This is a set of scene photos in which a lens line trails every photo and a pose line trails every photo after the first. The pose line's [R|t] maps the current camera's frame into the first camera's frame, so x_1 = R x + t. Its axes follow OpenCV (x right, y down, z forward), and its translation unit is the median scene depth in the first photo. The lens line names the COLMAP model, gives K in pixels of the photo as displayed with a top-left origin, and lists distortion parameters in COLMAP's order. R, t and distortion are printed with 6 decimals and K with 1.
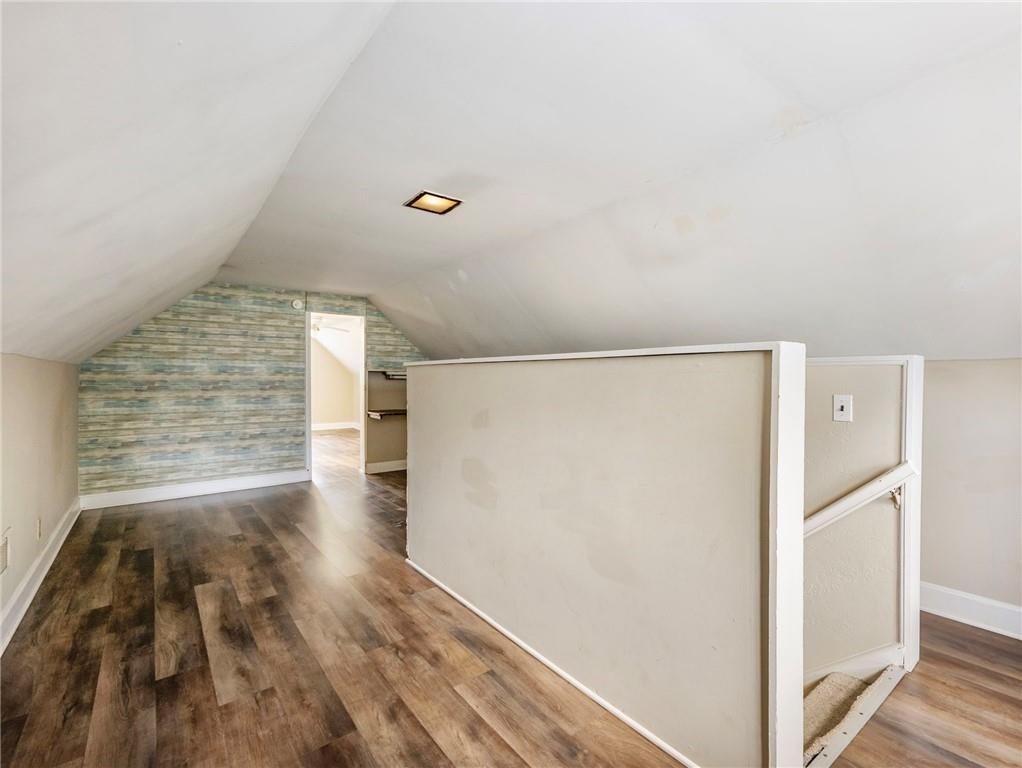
lens RADIAL K [[472.1, 0, 511.0], [0, 472.1, 384.0], [0, 0, 1]] dist [-0.002766, 0.000147]
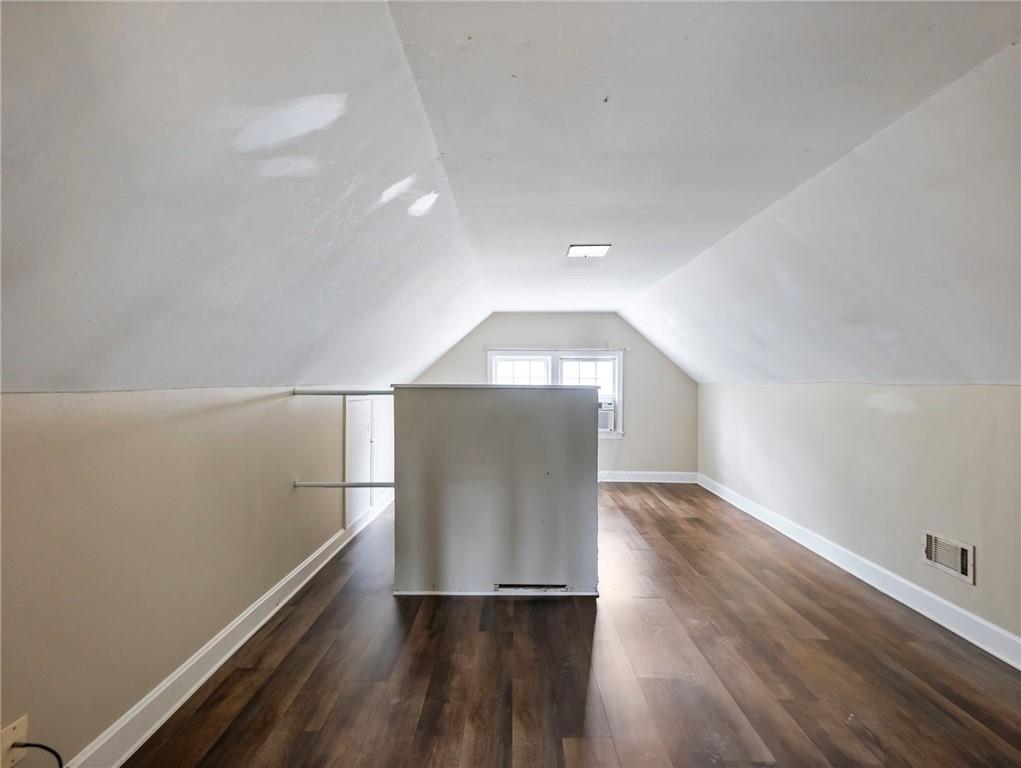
lens RADIAL K [[471.6, 0, 510.5], [0, 471.6, 384.0], [0, 0, 1]] dist [-0.002766, 0.000147]
pose [[-0.792376, -0.009025, 0.609966, -0.727197], [0.004556, 0.999775, 0.020712, -0.074799], [-0.610016, 0.019190, -0.792156, 2.052237]]
